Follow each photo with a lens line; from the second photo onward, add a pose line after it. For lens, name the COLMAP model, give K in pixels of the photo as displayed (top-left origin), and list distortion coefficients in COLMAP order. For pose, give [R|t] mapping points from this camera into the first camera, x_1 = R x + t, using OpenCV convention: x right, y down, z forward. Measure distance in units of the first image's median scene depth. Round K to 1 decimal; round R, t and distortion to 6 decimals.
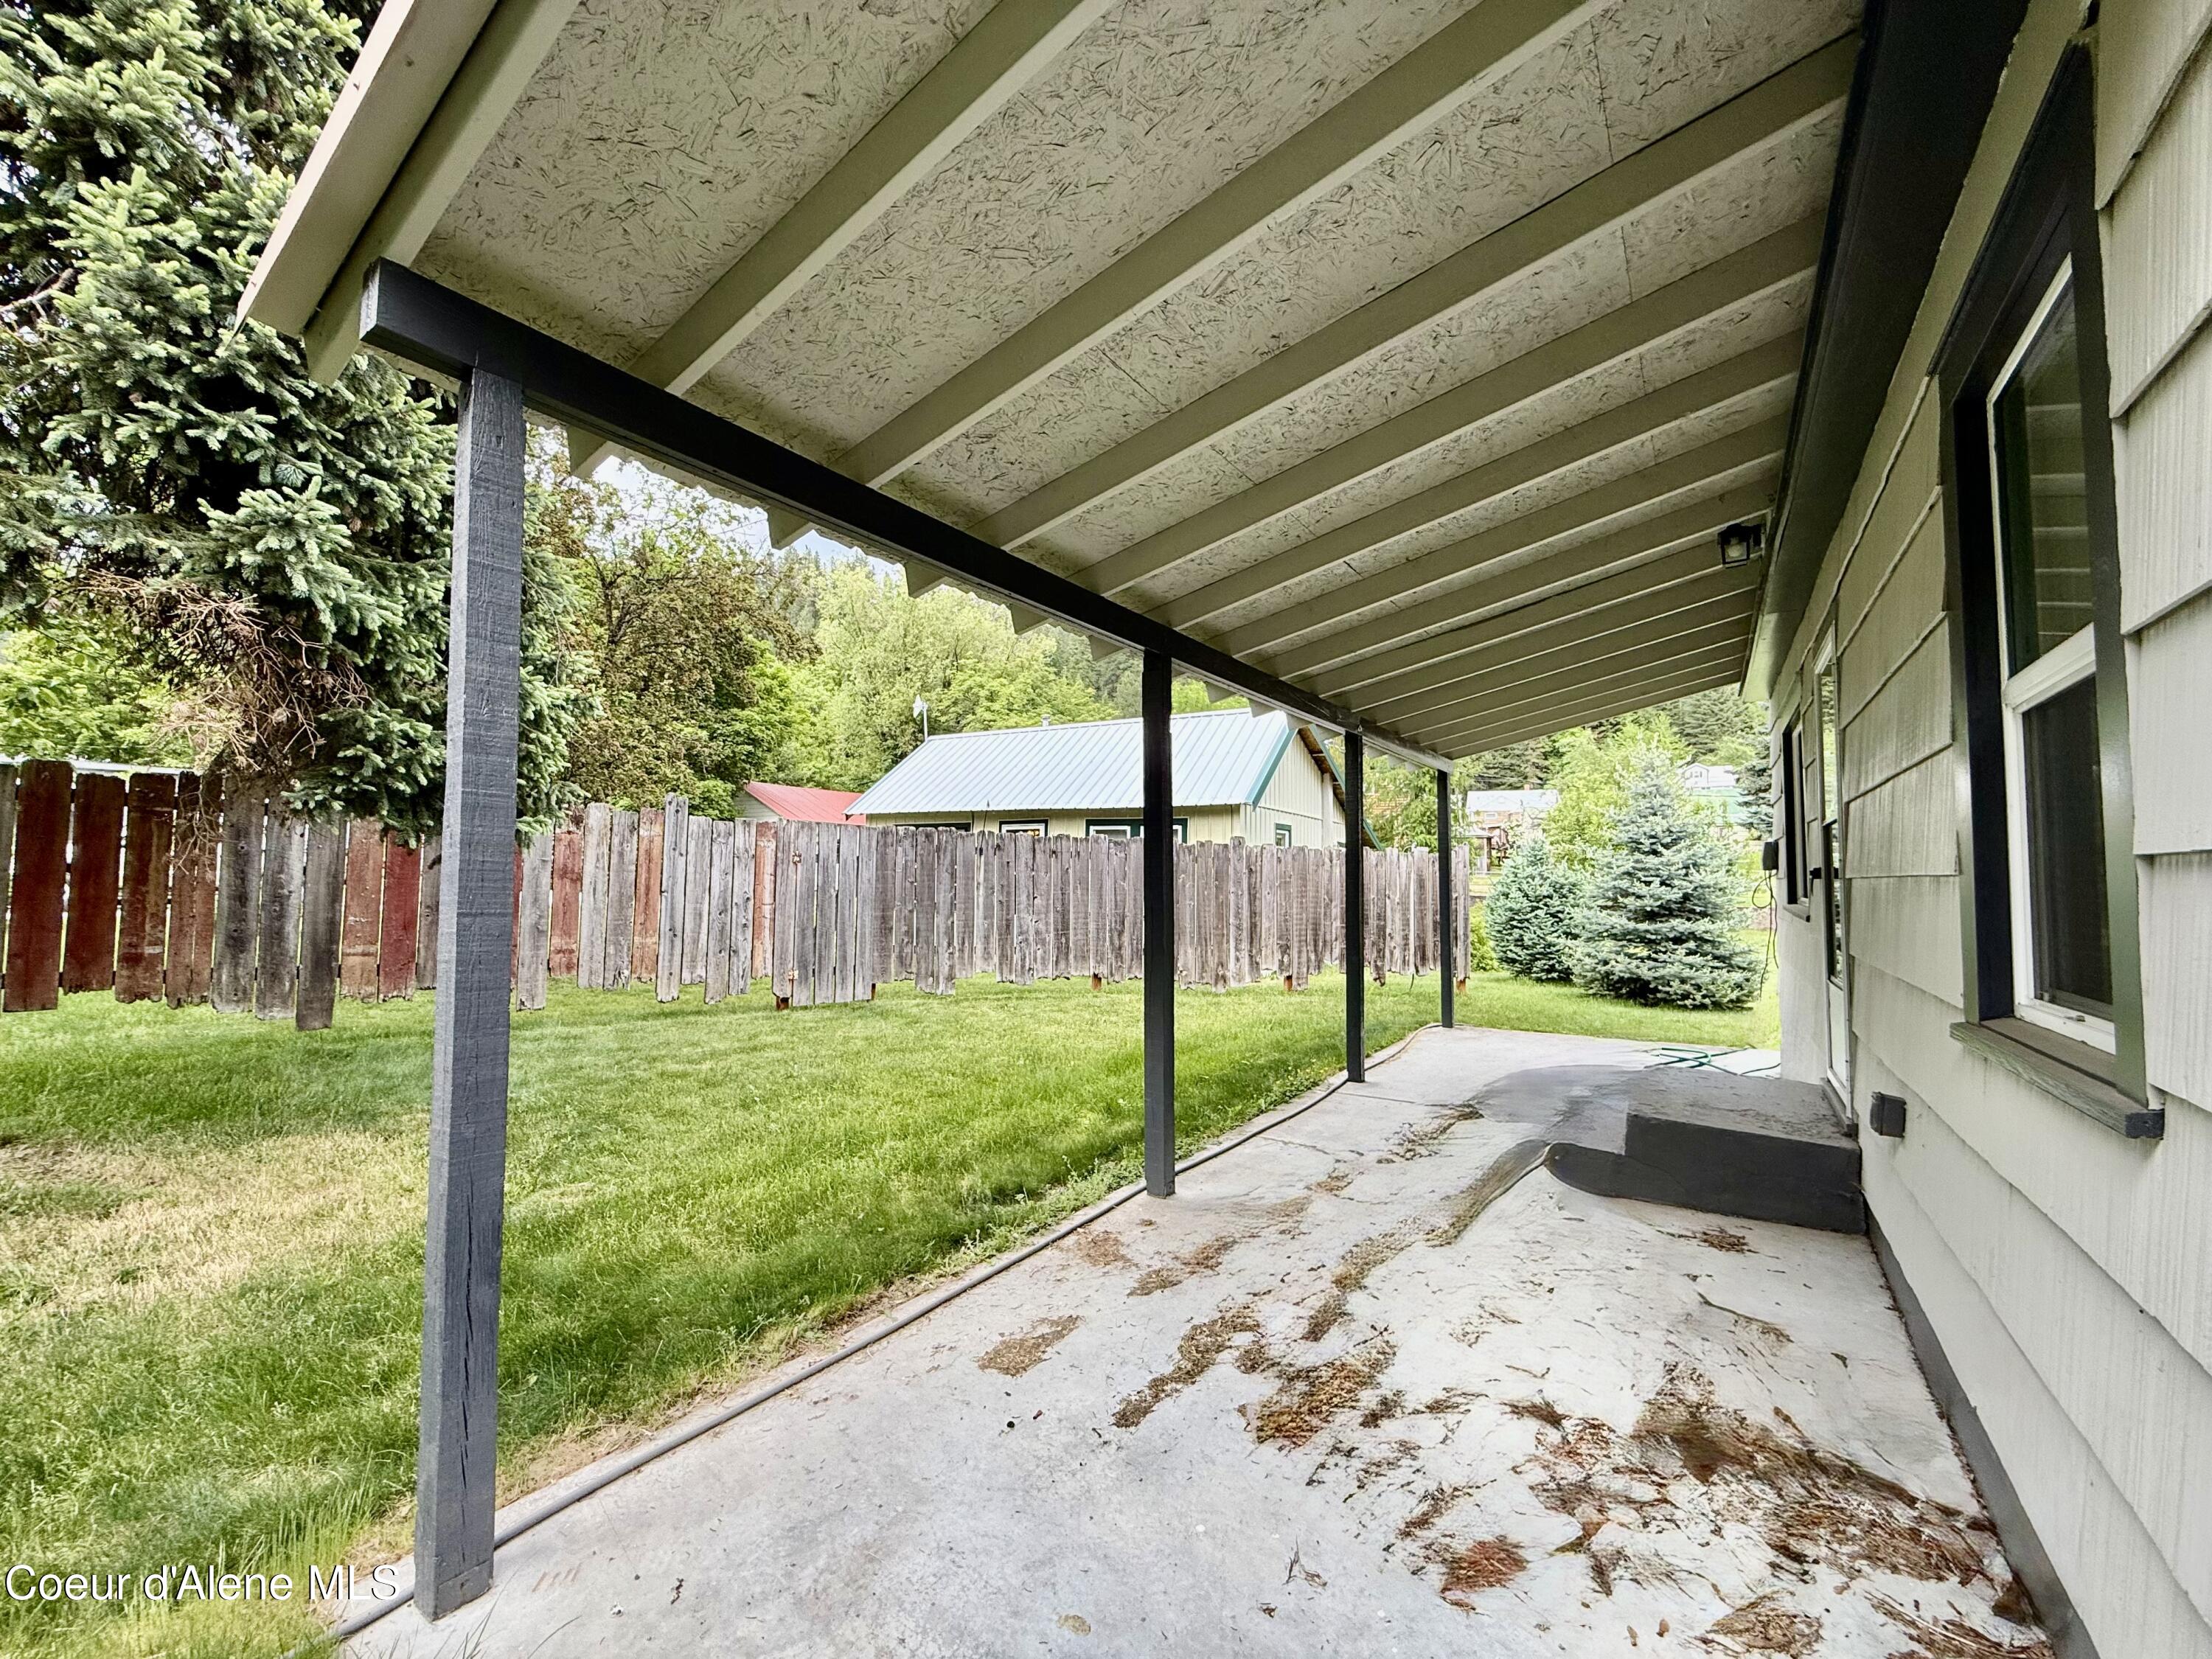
lens RADIAL K [[885.4, 0, 1104.7], [0, 885.4, 835.5], [0, 0, 1]] dist [-0.001553, -0.000133]
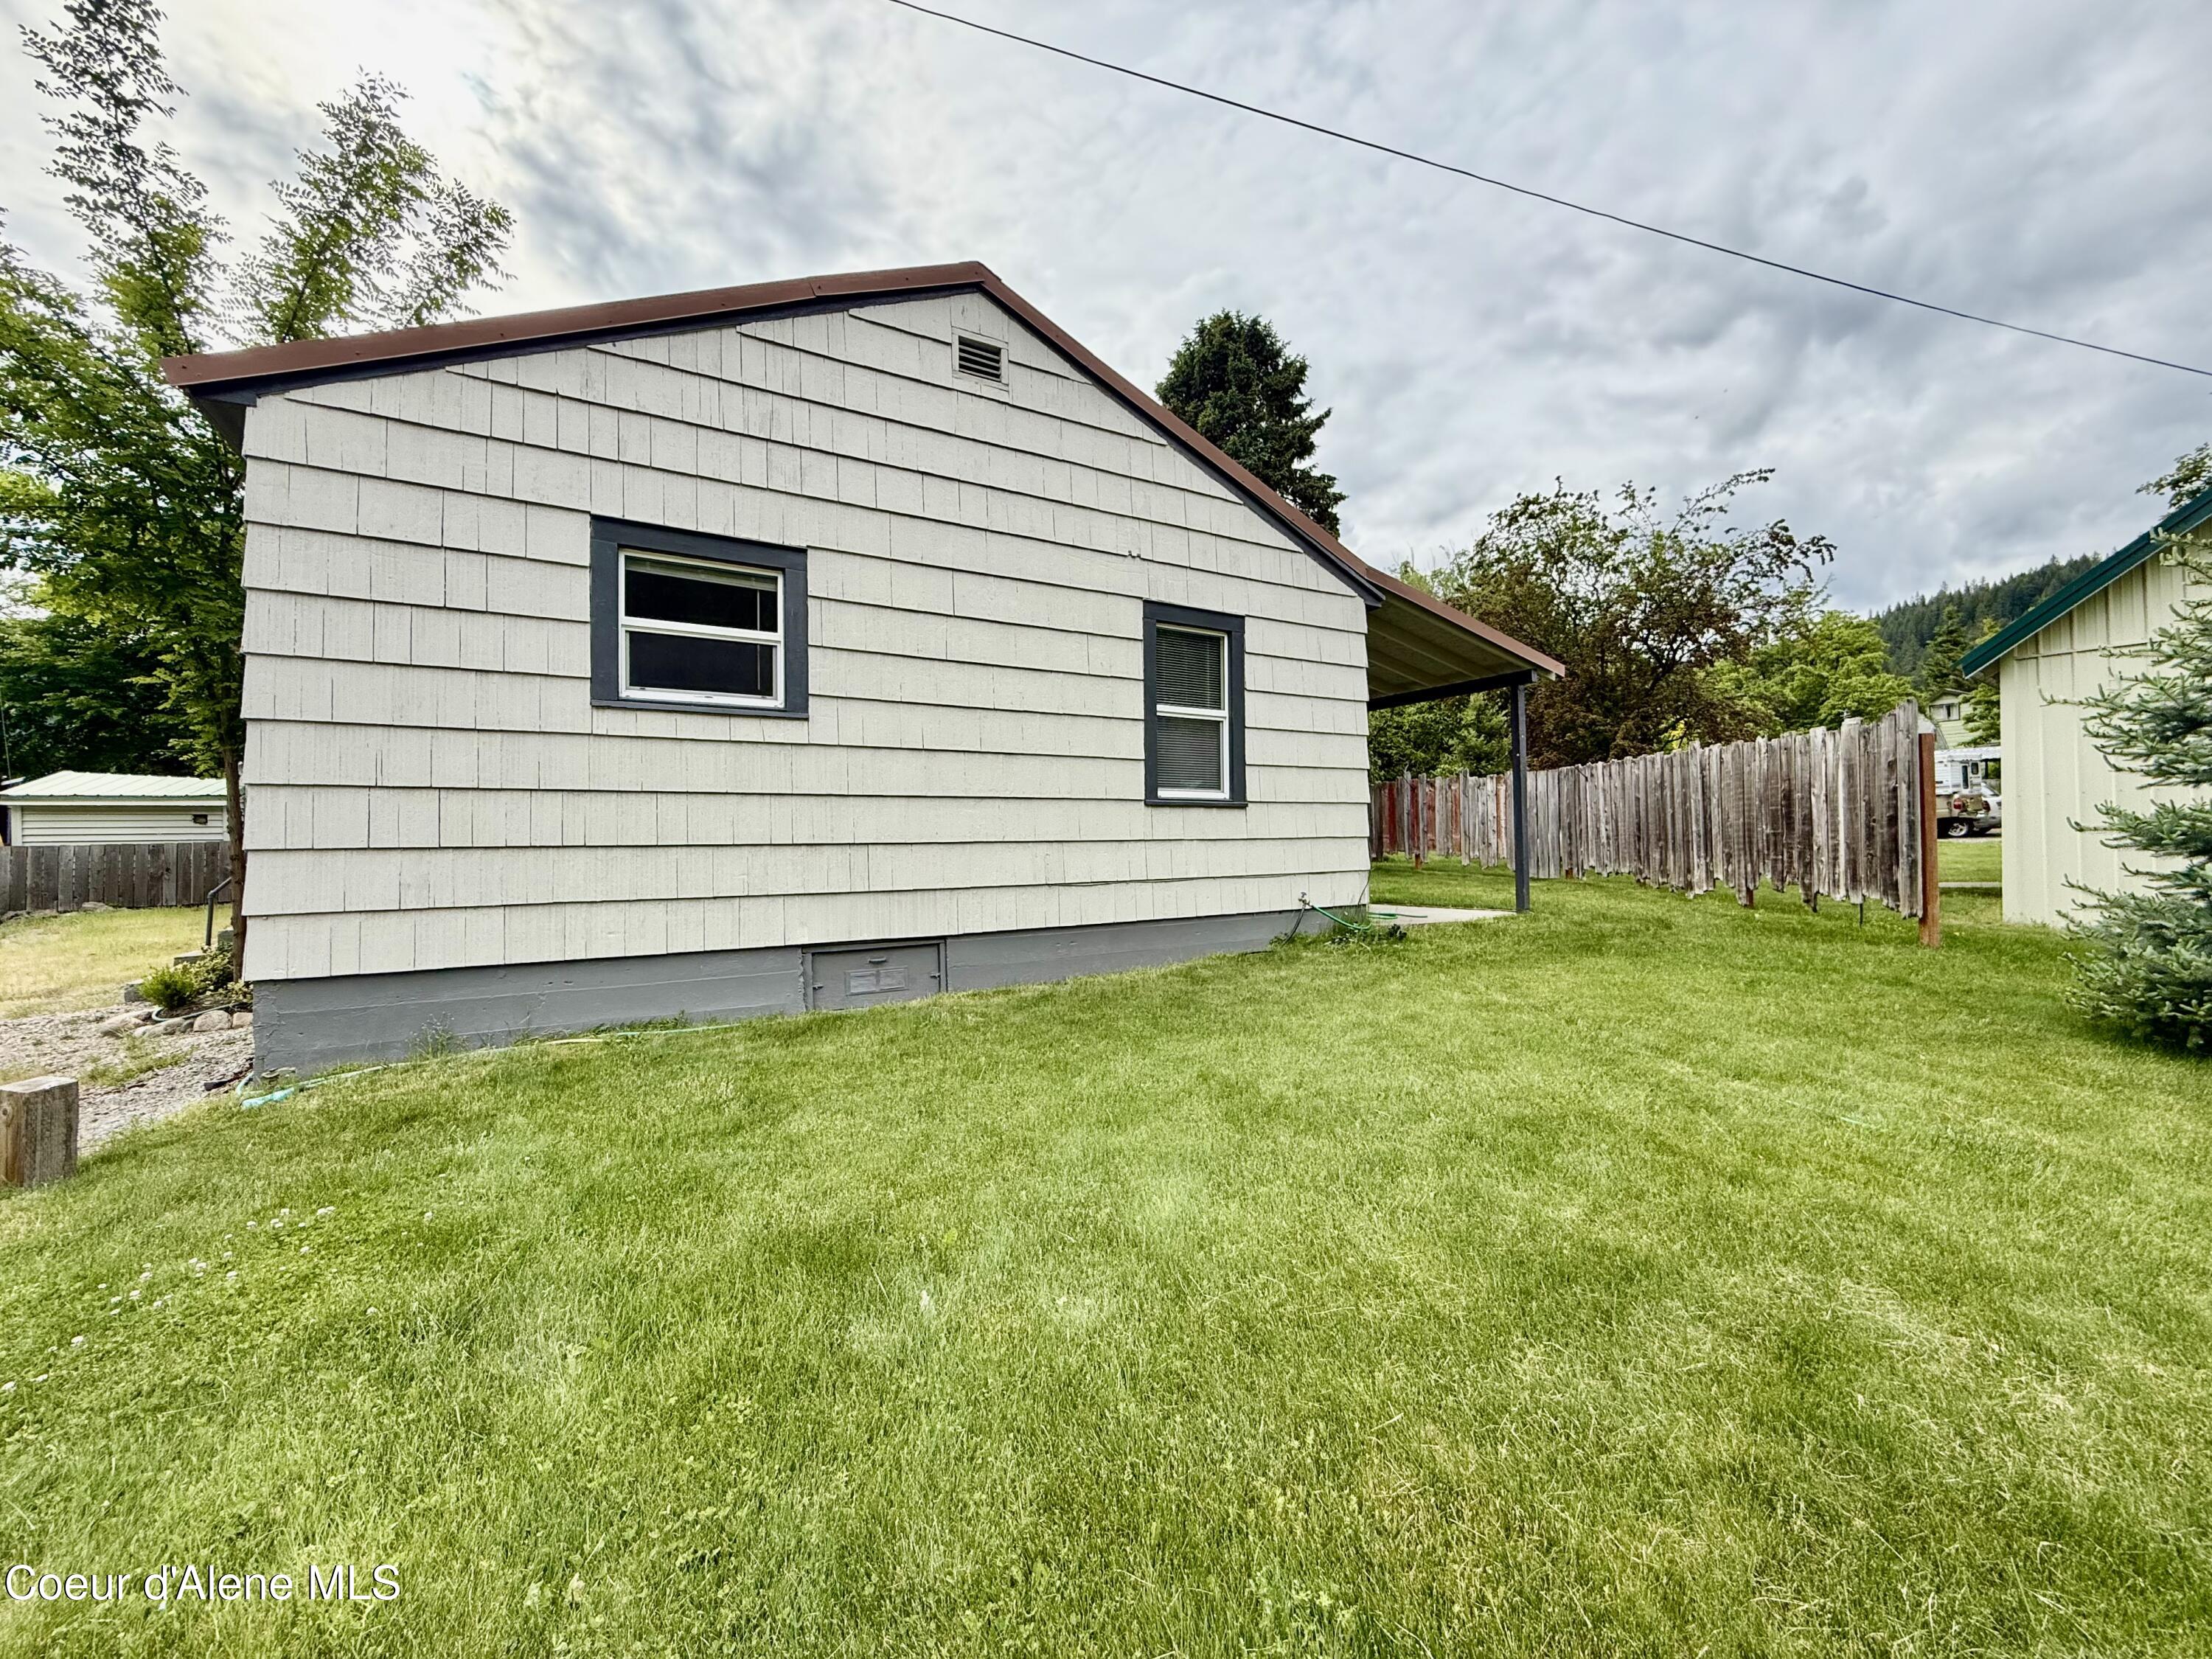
lens RADIAL K [[885.4, 0, 1103.5], [0, 885.4, 828.9], [0, 0, 1]] dist [-0.001553, -0.000133]
pose [[-0.411437, -0.015097, -0.911313, 1.317491], [0.055126, 0.997620, -0.041414, 0.101315], [0.909769, -0.067276, -0.409626, 0.791649]]
